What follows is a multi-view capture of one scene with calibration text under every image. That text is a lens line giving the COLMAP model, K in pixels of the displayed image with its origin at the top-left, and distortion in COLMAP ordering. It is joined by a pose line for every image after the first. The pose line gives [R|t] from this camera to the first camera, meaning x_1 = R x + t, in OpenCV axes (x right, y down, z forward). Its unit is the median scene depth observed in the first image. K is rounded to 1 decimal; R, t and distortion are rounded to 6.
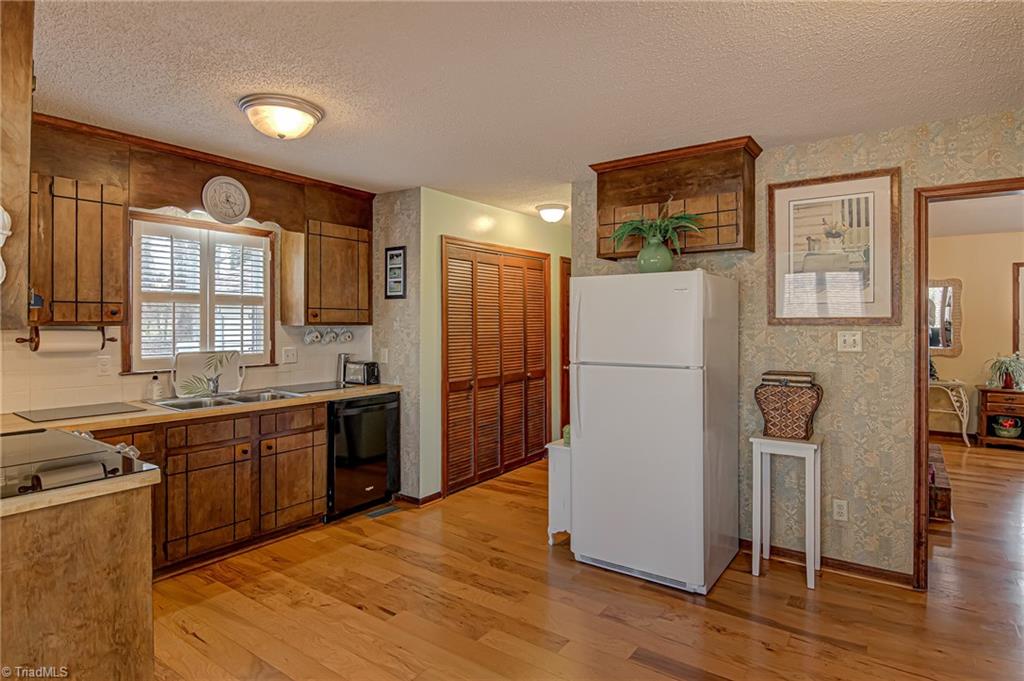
lens RADIAL K [[564.4, 0, 511.4], [0, 564.4, 324.9], [0, 0, 1]] dist [-0.005342, -0.001663]
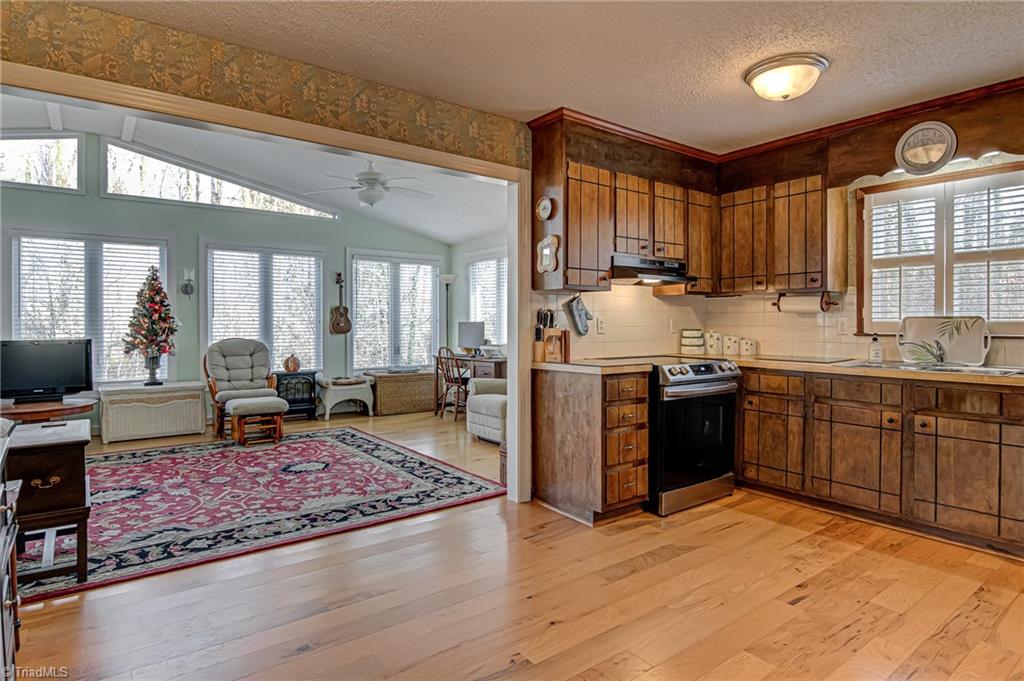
lens RADIAL K [[554.3, 0, 511.9], [0, 554.3, 333.7], [0, 0, 1]] dist [0.000989, -0.011556]
pose [[-0.302105, 0.019567, -0.953074, 0.526361], [-0.001659, 0.999777, 0.021051, 0.057490], [0.953273, 0.007941, -0.302005, 0.611397]]
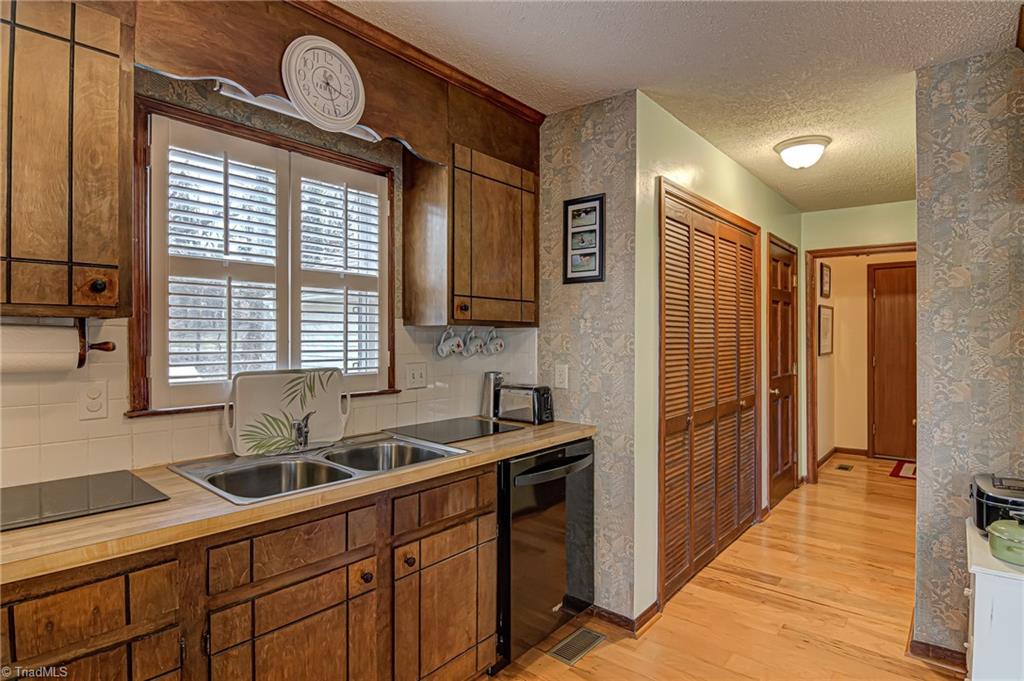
lens RADIAL K [[539.5, 0, 510.7], [0, 539.5, 341.1], [0, 0, 1]] dist [-0.006361, -0.001137]
pose [[0.996887, 0.001399, -0.078835, -0.281179], [-0.001027, 0.999988, 0.004757, 0.016194], [0.078841, -0.004662, 0.996876, 0.490925]]
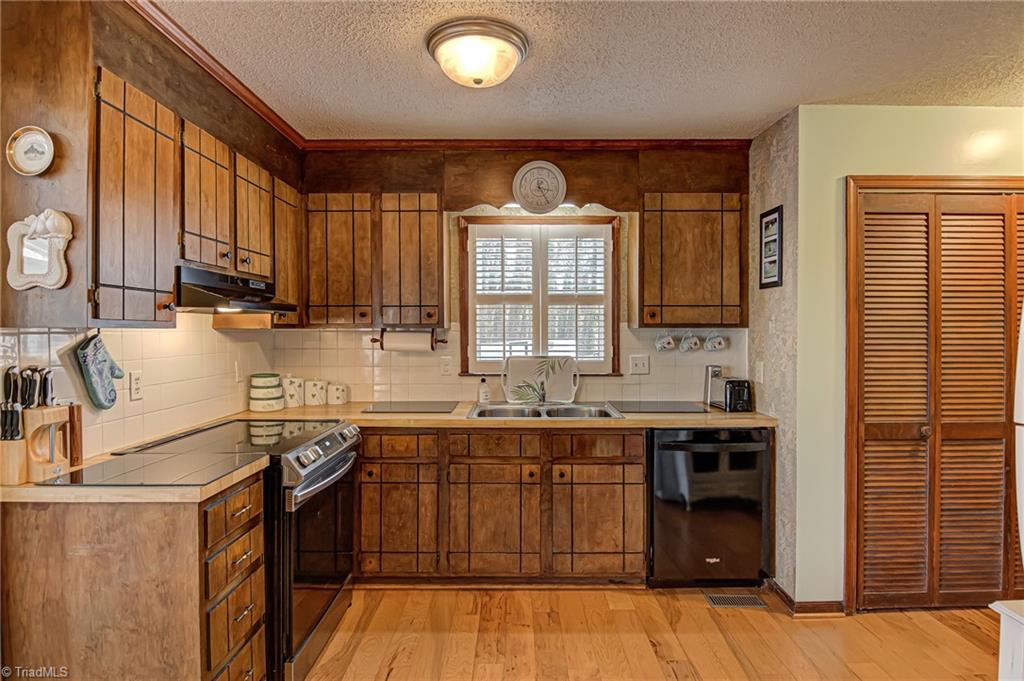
lens RADIAL K [[554.3, 0, 511.9], [0, 554.3, 333.7], [0, 0, 1]] dist [0.000989, -0.011556]
pose [[0.579250, 0.005024, -0.815135, 0.179201], [-0.000268, 0.999982, 0.005973, 0.004968], [0.815150, -0.003242, 0.579241, 0.438151]]
